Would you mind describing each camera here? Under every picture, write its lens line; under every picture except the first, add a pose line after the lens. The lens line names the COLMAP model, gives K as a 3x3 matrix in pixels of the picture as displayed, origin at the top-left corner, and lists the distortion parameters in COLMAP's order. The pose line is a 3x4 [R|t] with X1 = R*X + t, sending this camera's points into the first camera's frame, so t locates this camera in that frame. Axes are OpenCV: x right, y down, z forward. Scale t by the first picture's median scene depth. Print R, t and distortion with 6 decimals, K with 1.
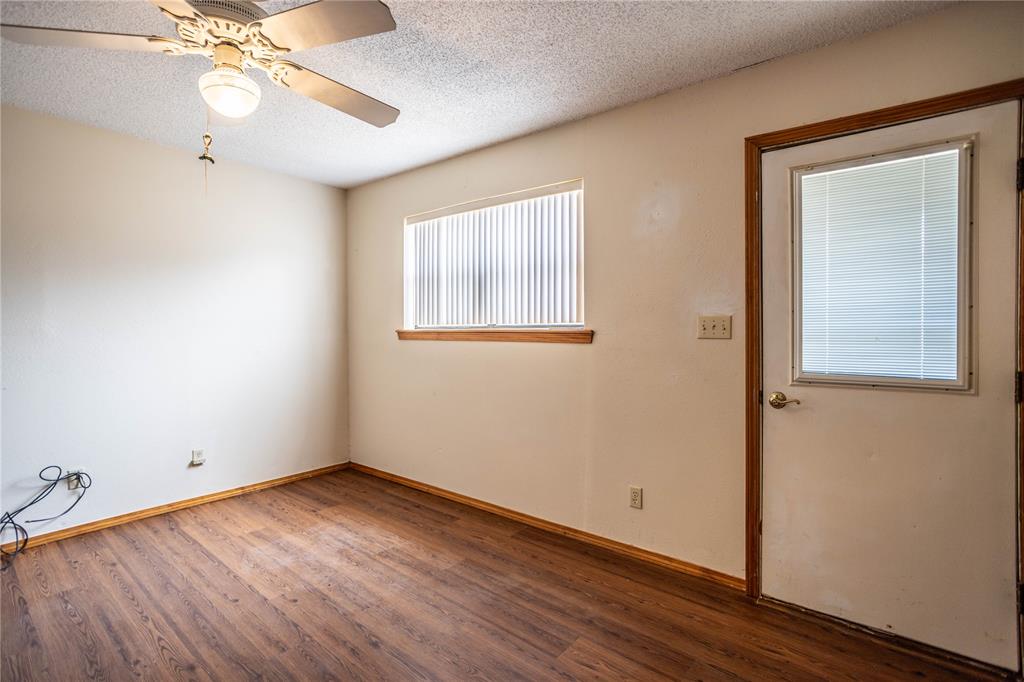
lens RADIAL K [[498.3, 0, 511.4], [0, 498.3, 333.4], [0, 0, 1]] dist [-0.014405, 0.003014]
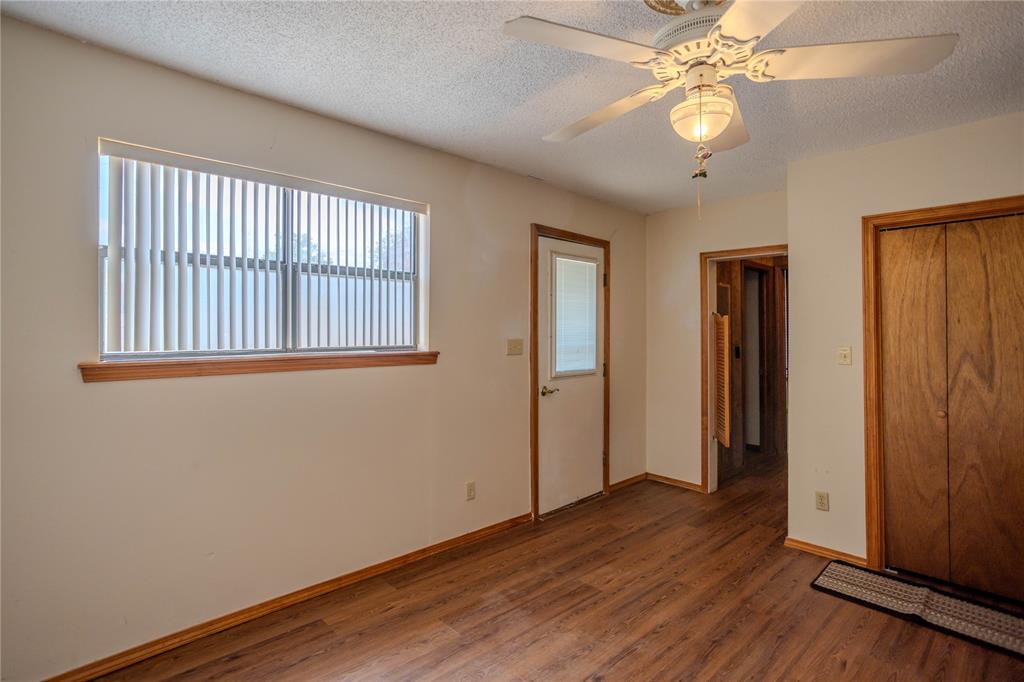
lens RADIAL K [[498.3, 0, 511.3], [0, 498.3, 336.0], [0, 0, 1]] dist [-0.014405, 0.003014]
pose [[0.131404, -0.007800, 0.991298, -1.056598], [0.006891, 0.999952, 0.006955, -0.055656], [-0.991305, 0.005917, 0.131451, 0.858706]]
